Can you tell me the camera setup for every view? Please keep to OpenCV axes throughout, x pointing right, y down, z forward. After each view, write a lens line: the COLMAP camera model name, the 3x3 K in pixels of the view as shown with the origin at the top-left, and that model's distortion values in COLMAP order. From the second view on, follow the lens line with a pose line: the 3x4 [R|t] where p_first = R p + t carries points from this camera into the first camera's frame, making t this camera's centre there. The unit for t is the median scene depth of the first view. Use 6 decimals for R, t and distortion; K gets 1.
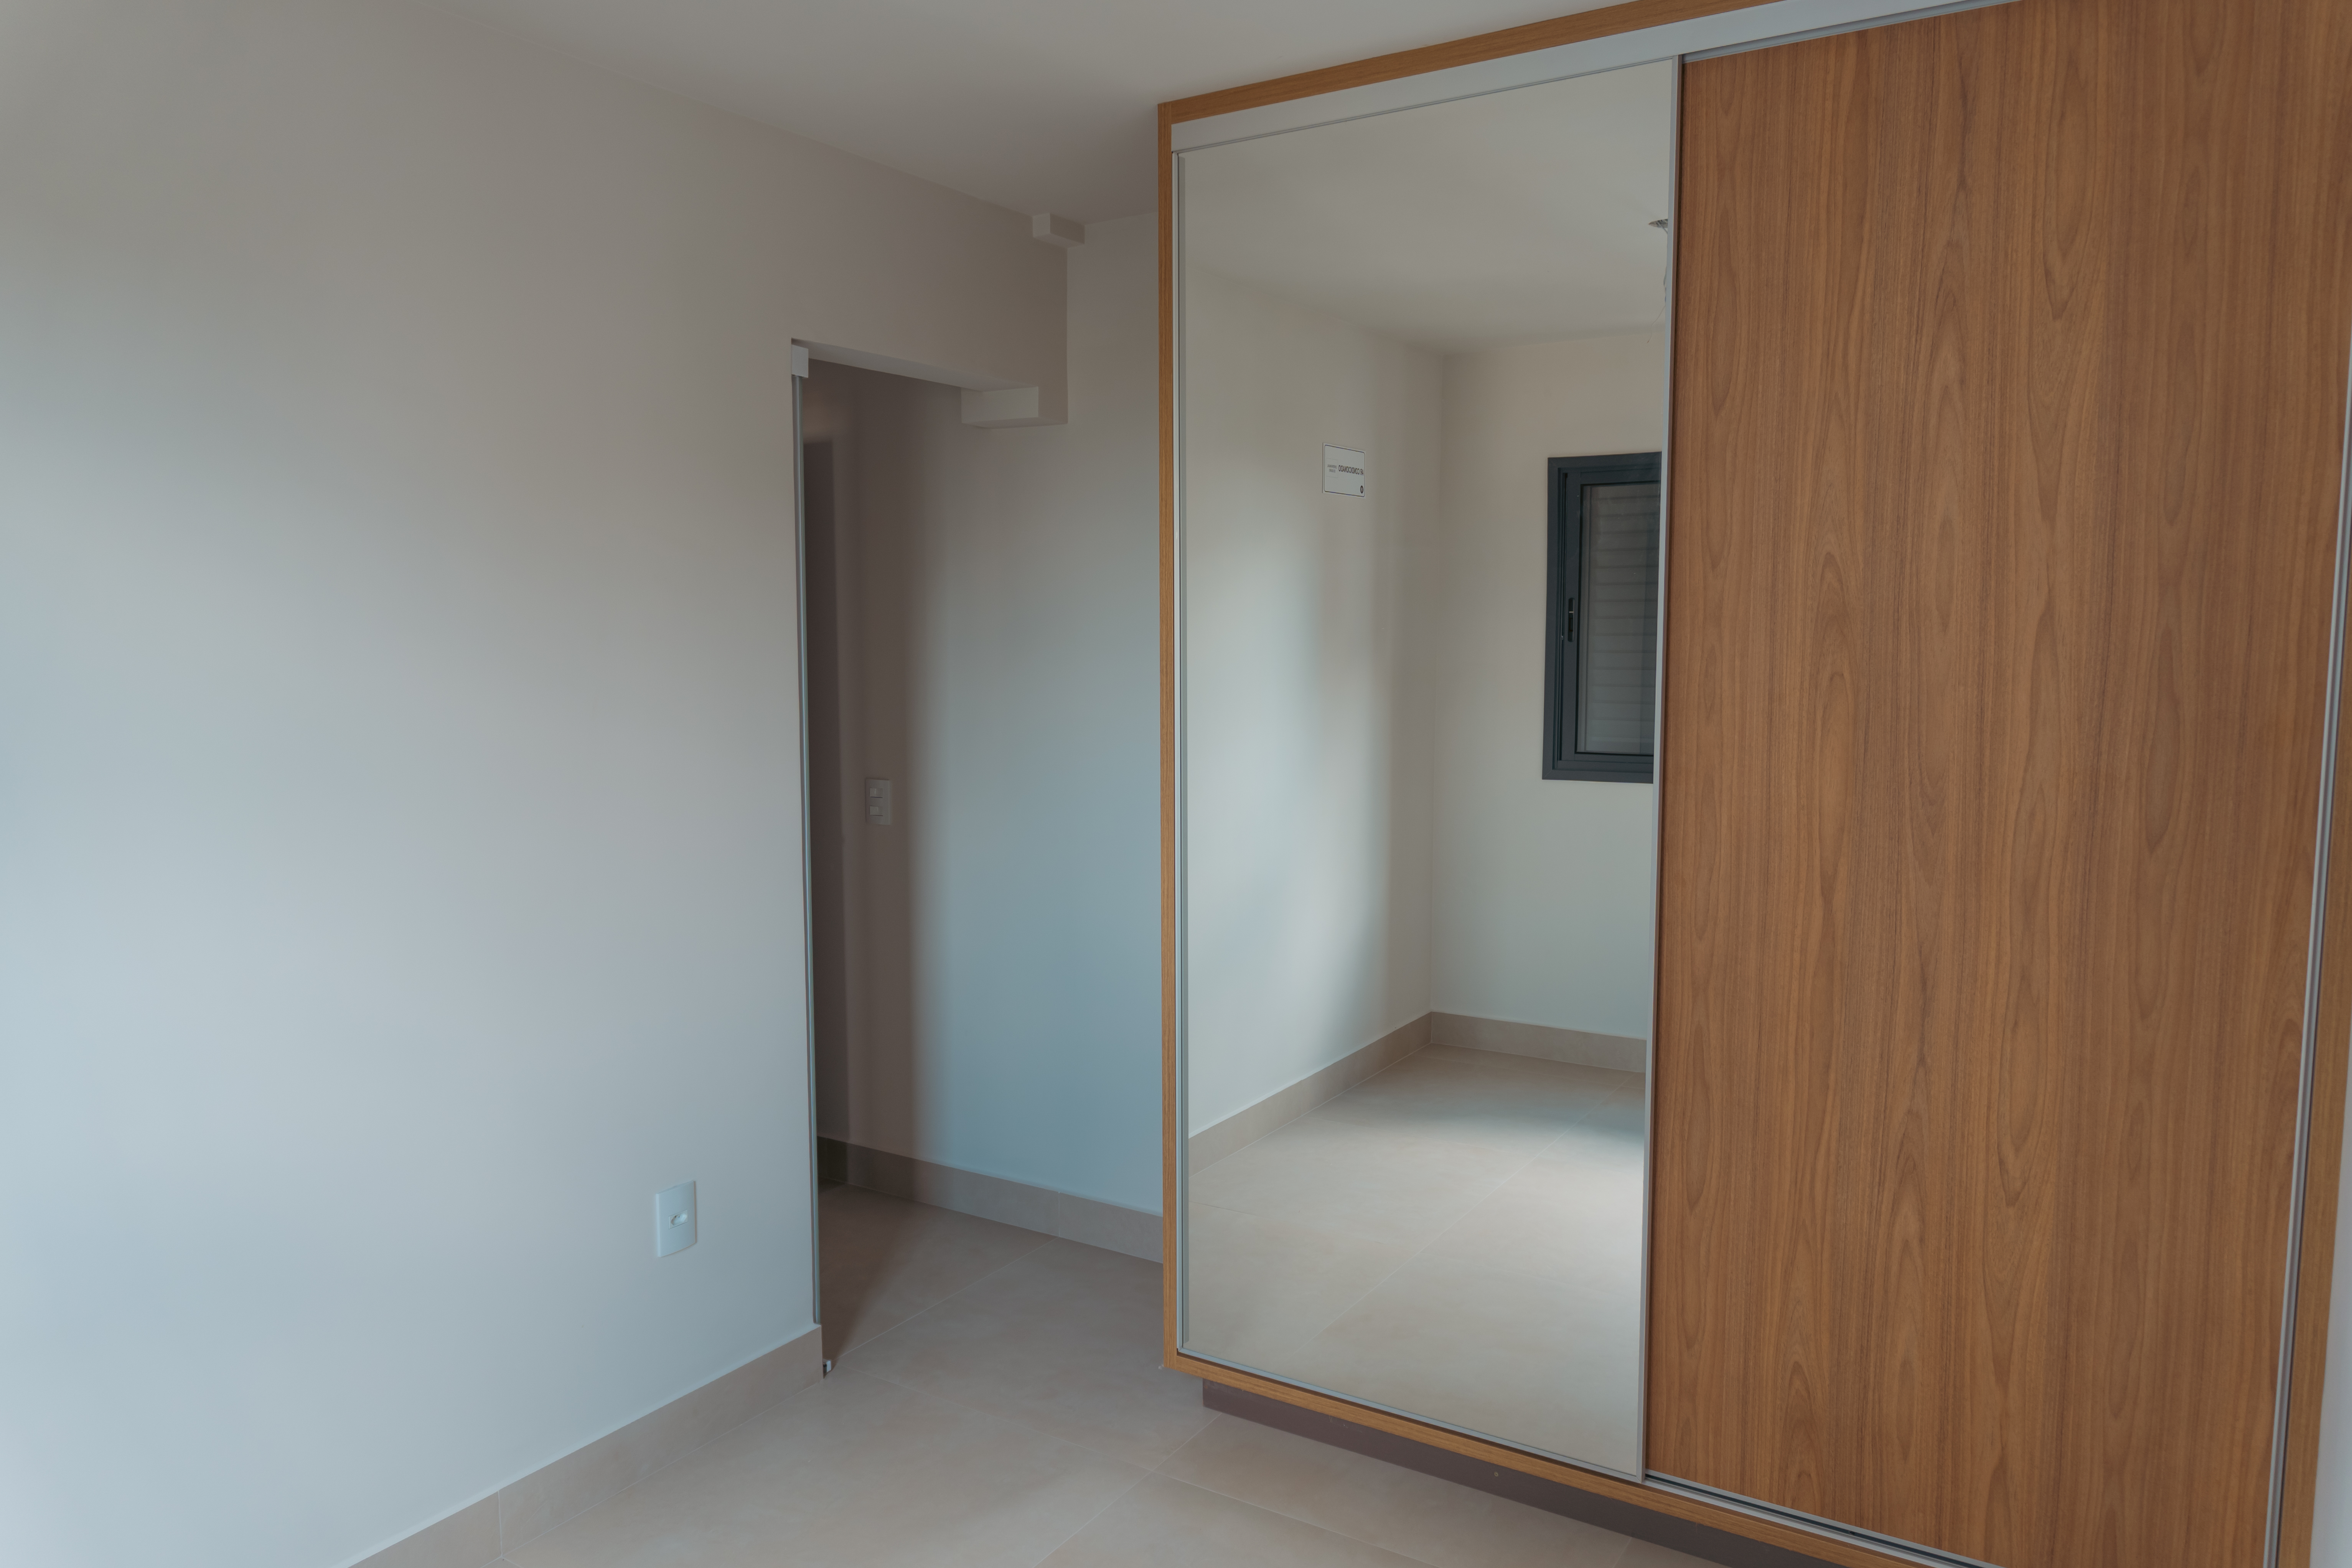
lens RADIAL K [[1590.0, 0, 1176.0], [0, 1590.0, 784.0], [0, 0, 1]] dist [-0.004643, -0.002433]
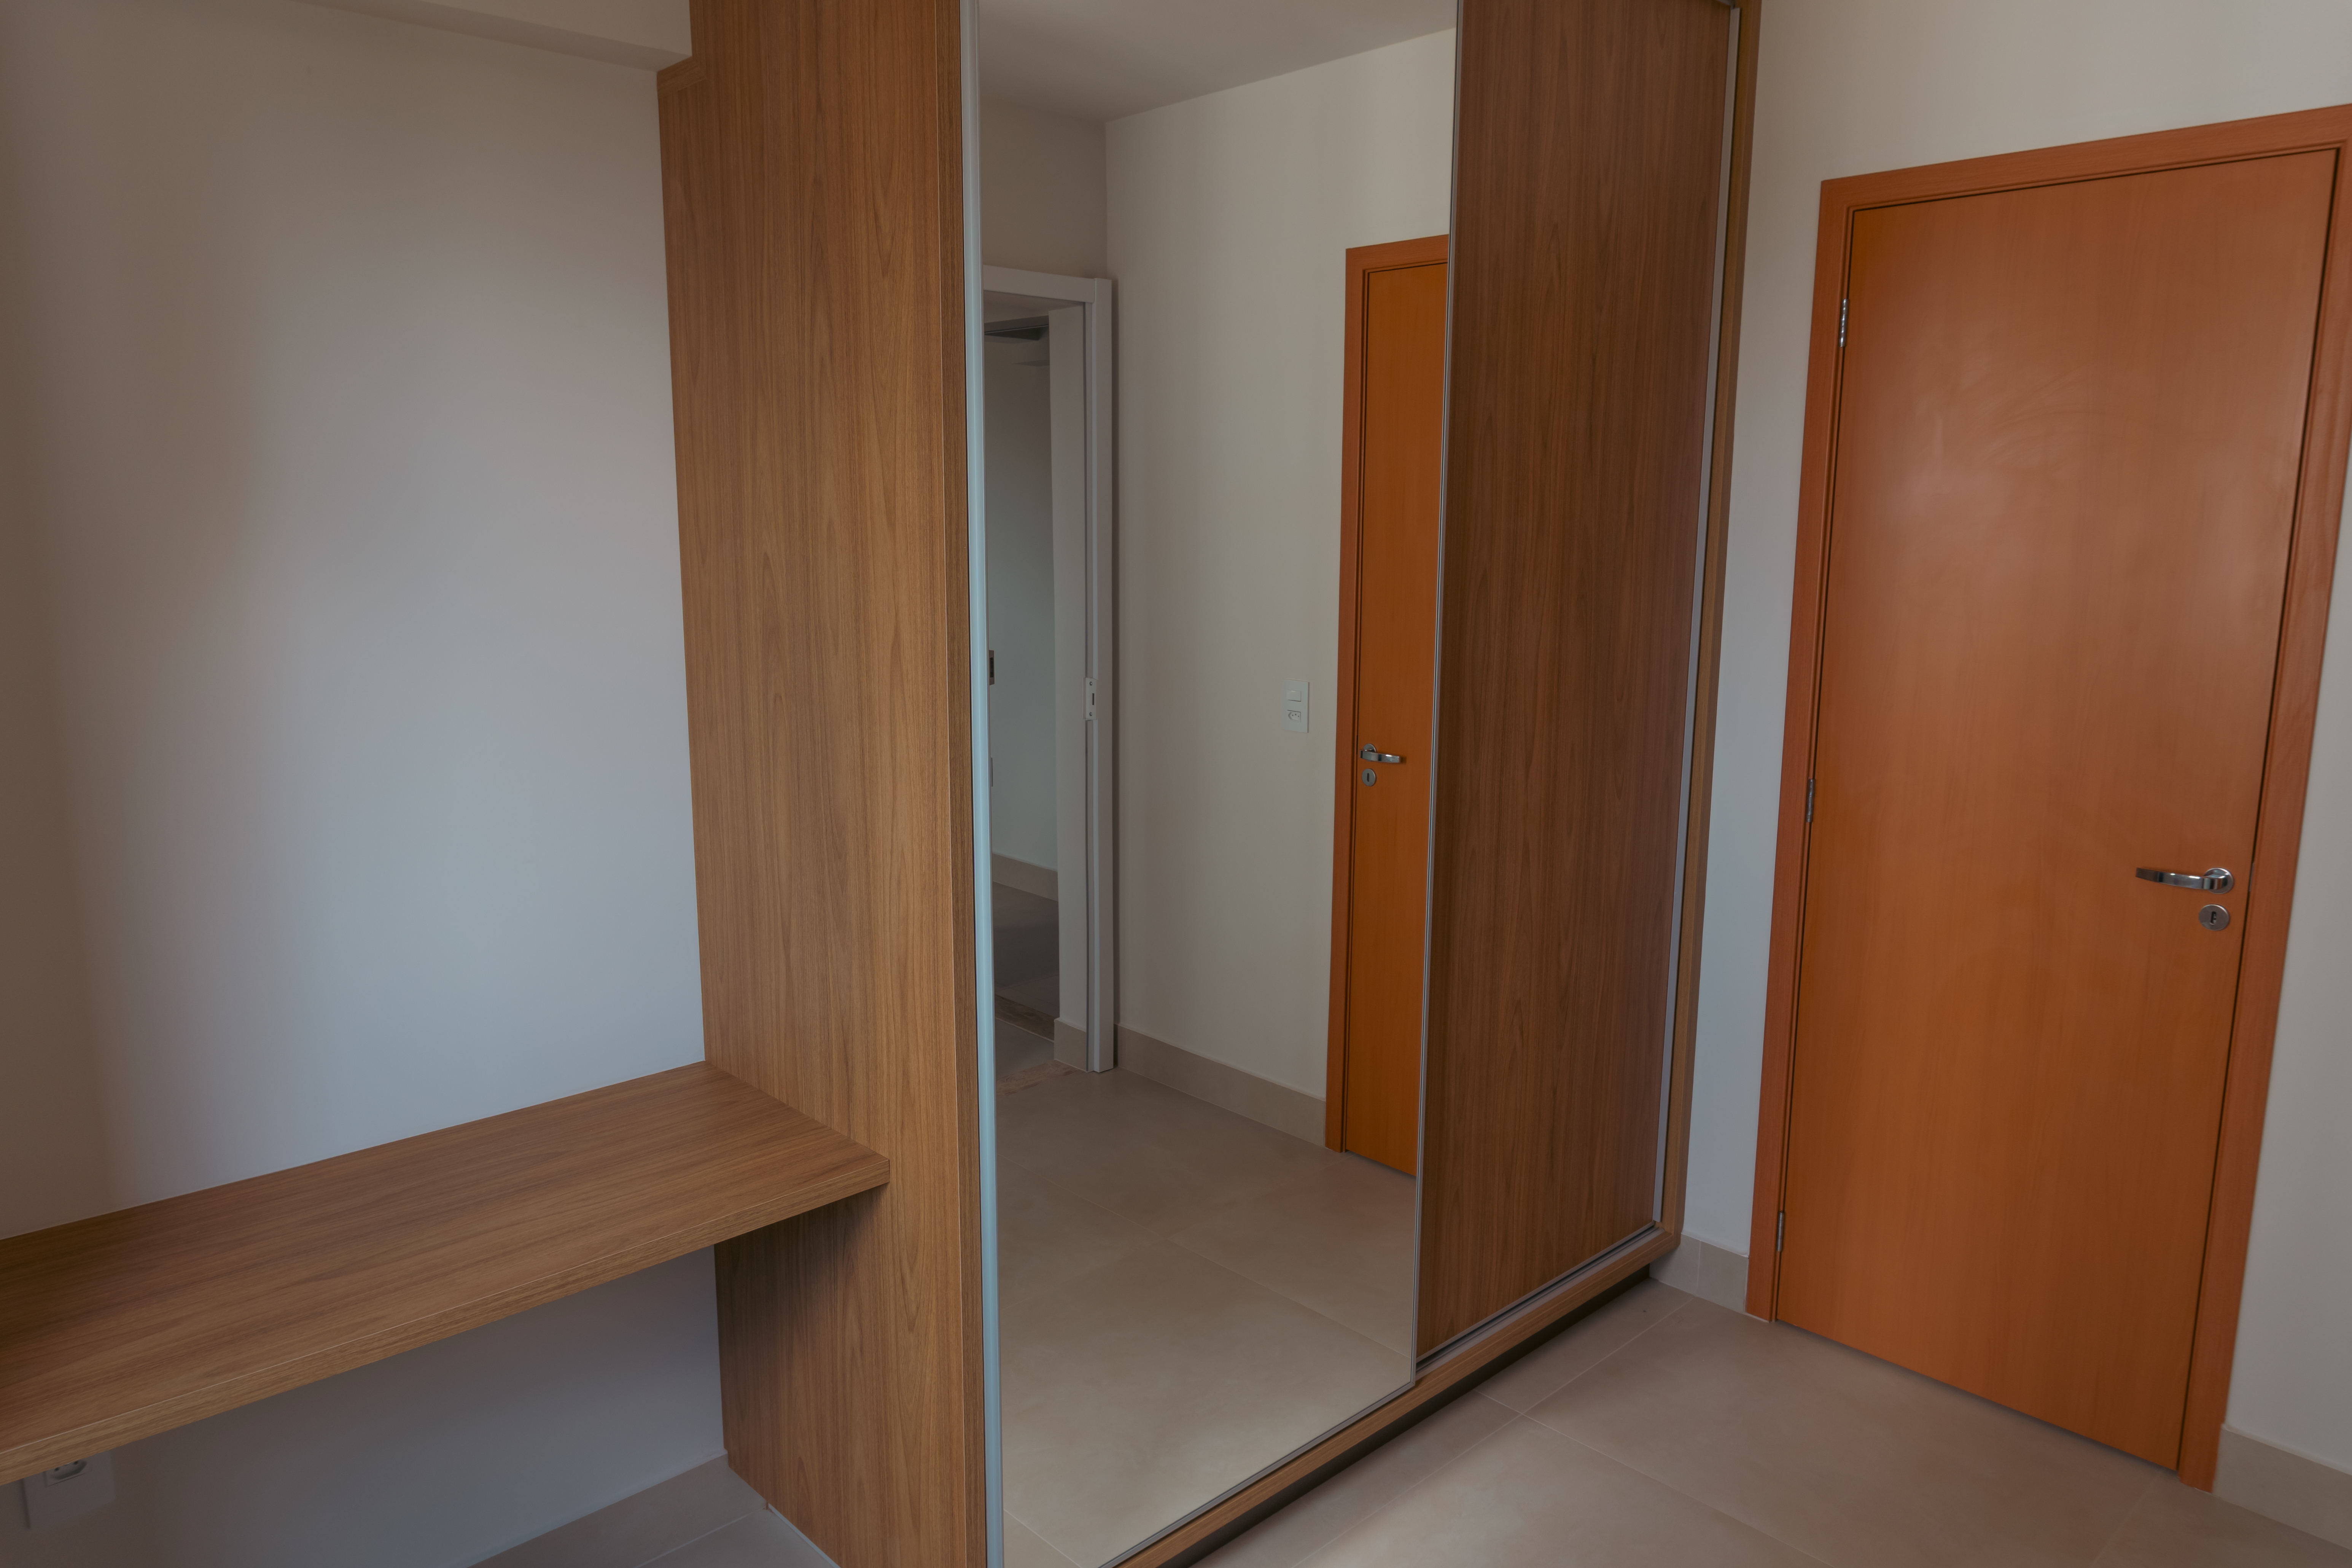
lens RADIAL K [[1590.0, 0, 1176.0], [0, 1590.0, 784.0], [0, 0, 1]] dist [-0.004643, -0.002433]
pose [[0.968578, 0.056978, -0.242095, 0.872353], [-0.038609, 0.996050, 0.079959, -0.103346], [0.245694, -0.068099, 0.966952, 0.233735]]
